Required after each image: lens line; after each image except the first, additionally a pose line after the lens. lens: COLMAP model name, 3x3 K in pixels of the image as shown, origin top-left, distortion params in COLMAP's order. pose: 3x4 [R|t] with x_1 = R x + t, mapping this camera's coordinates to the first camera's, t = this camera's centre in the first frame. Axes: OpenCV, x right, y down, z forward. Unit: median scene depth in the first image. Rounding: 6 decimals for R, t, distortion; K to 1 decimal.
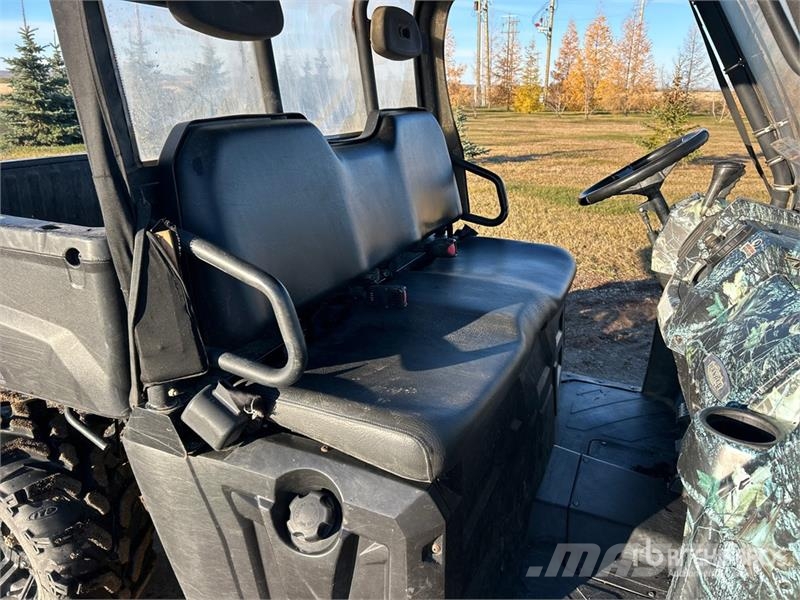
lens RADIAL K [[612.2, 0, 400.0], [0, 612.2, 300.0], [0, 0, 1]] dist [0.005153, -0.017851]
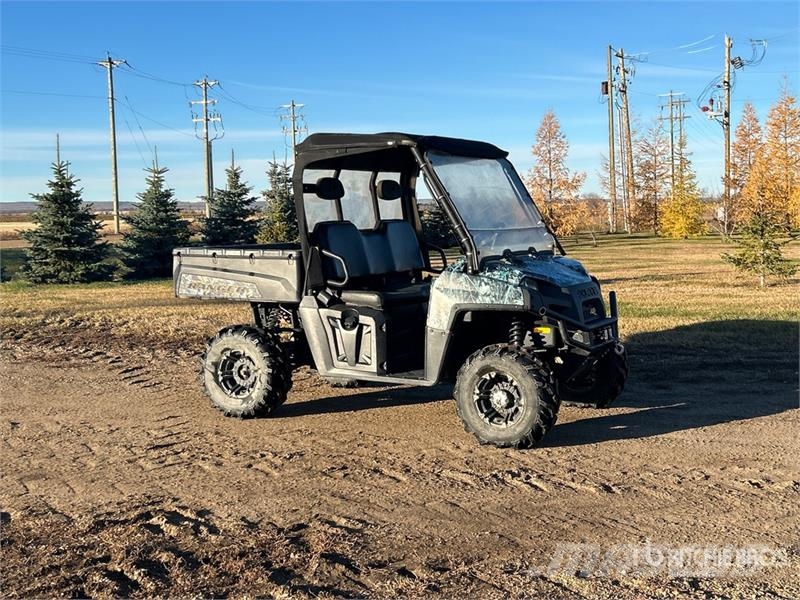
lens RADIAL K [[1163.4, 0, 400.0], [0, 1163.4, 300.0], [0, 0, 1]] dist [0.220660, -1.406411]
pose [[0.993909, -0.029338, -0.106224, 0.416956], [0.001337, 0.967051, -0.254580, 0.933946], [0.110193, 0.252887, 0.961200, -2.670996]]
